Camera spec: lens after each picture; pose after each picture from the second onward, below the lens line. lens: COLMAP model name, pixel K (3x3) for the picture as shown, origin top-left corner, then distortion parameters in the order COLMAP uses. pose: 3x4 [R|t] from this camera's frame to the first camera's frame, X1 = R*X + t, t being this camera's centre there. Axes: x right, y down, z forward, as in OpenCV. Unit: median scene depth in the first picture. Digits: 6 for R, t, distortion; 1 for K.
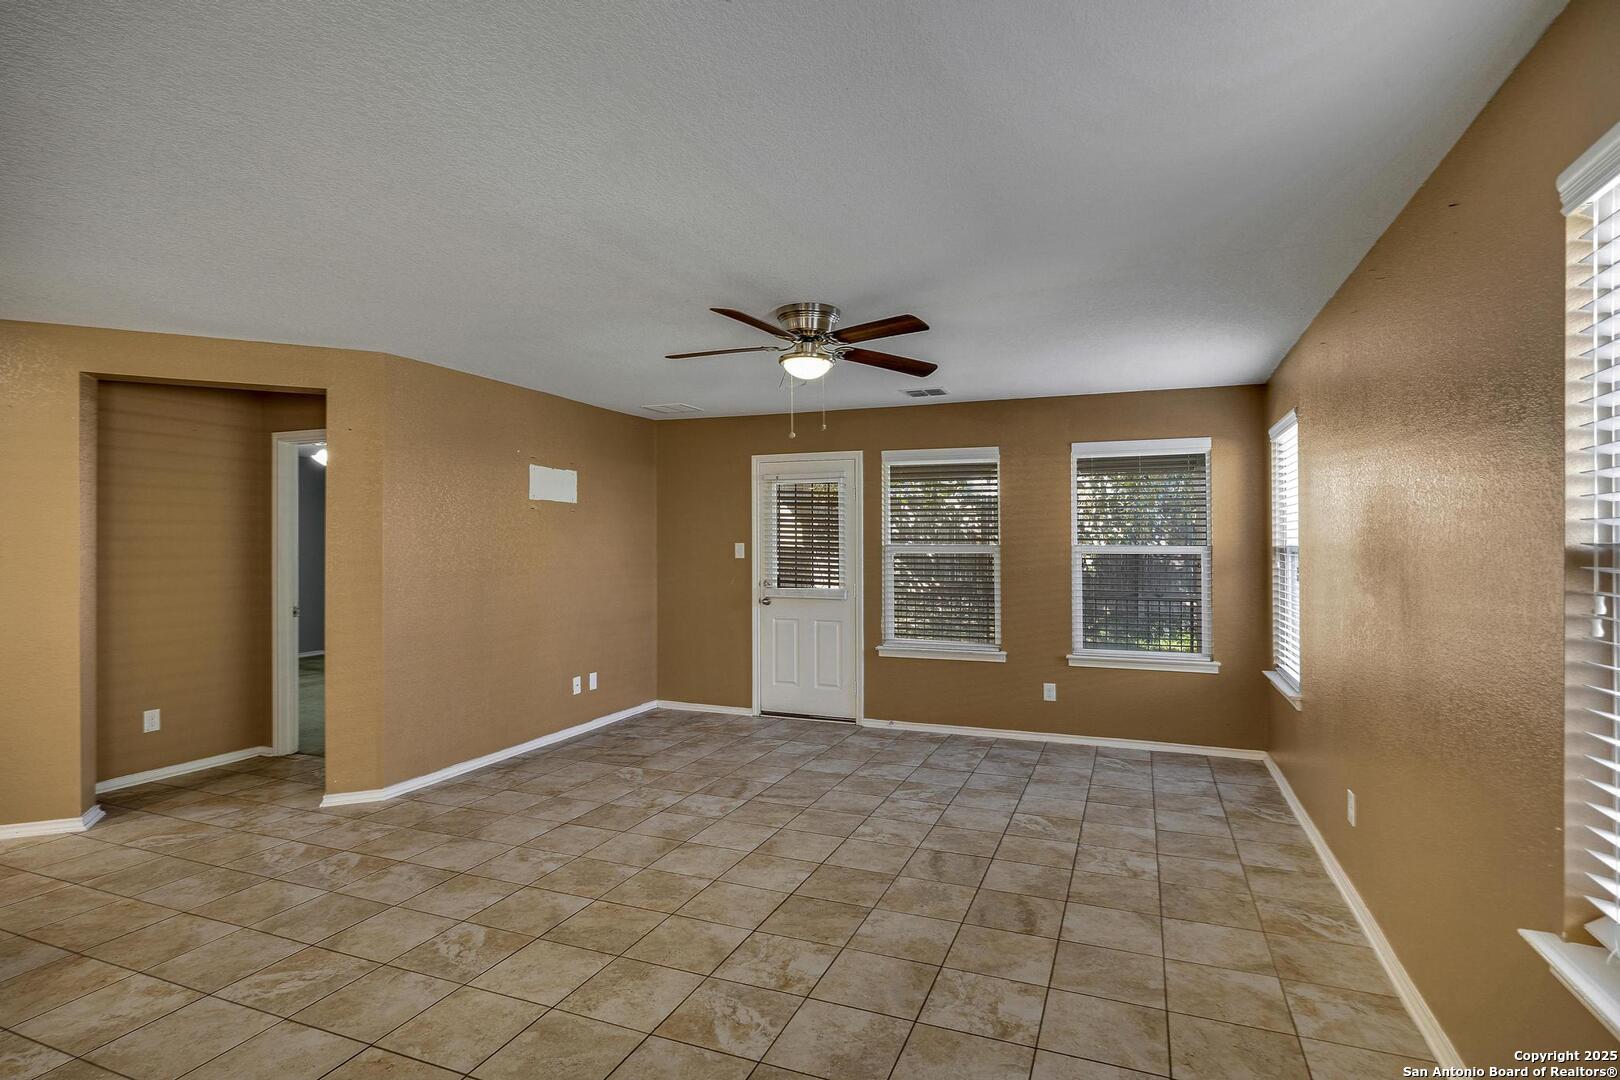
lens RADIAL K [[829.8, 0, 811.9], [0, 829.8, 544.1], [0, 0, 1]] dist [-0.000337, 0.000182]
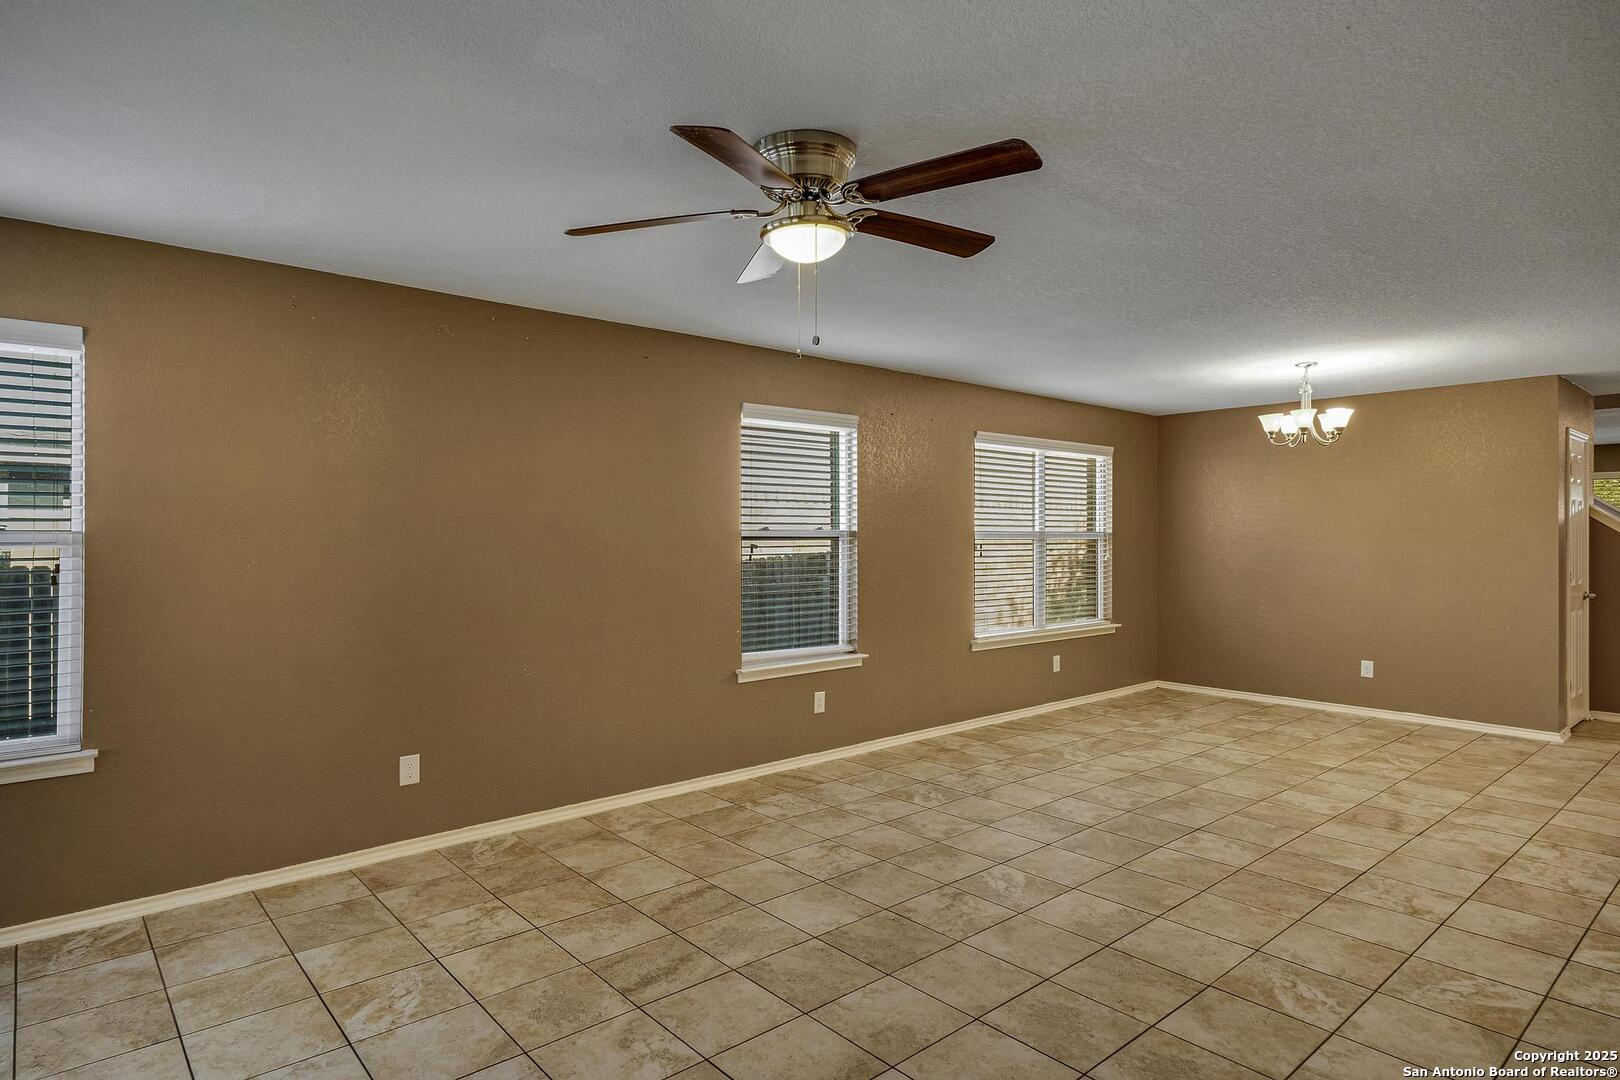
lens RADIAL K [[905.0, 0, 805.2], [0, 905.0, 543.4], [0, 0, 1]] dist [0.001856, -0.003371]
pose [[-0.887850, -0.008745, 0.460049, -0.265196], [-0.002611, 0.999899, 0.013968, 0.005081], [-0.460125, 0.011200, -0.887783, 1.383190]]
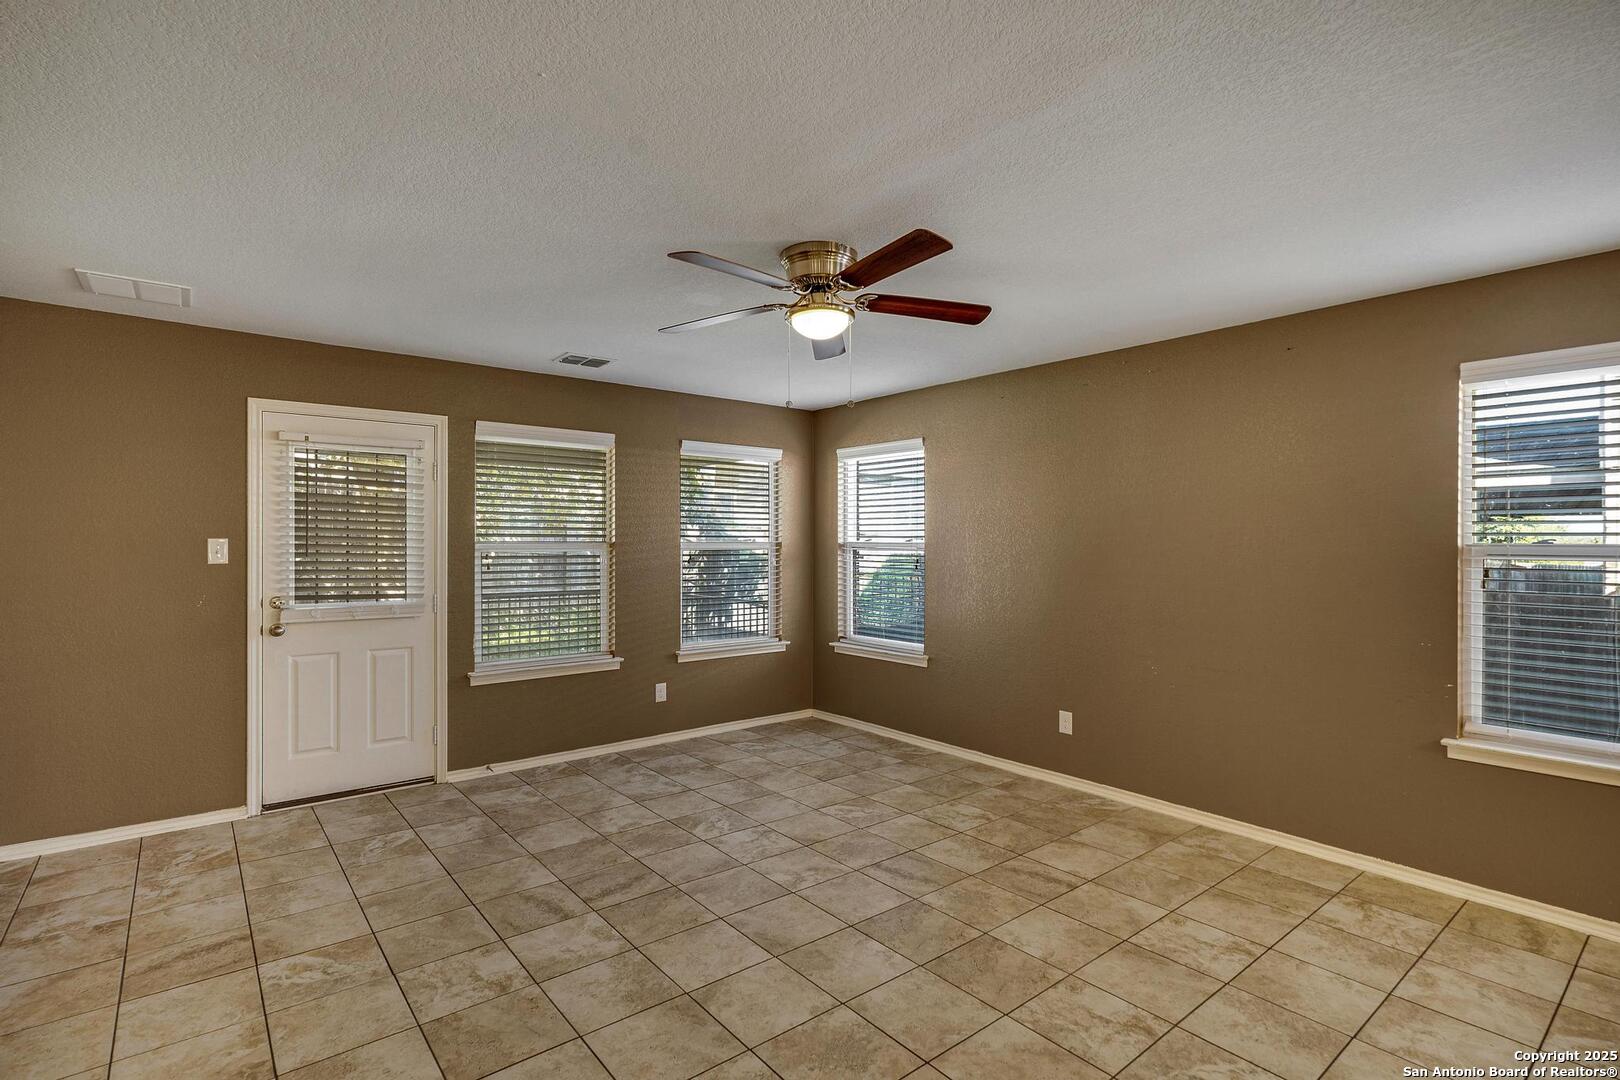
lens RADIAL K [[773.5, 0, 808.0], [0, 773.5, 532.4], [0, 0, 1]] dist [-0.003644, 0.001744]
pose [[0.489128, 0.008826, 0.872168, -0.588843], [-0.003813, 0.999961, -0.007980, -0.004720], [-0.872204, 0.000578, 0.489142, 0.557882]]
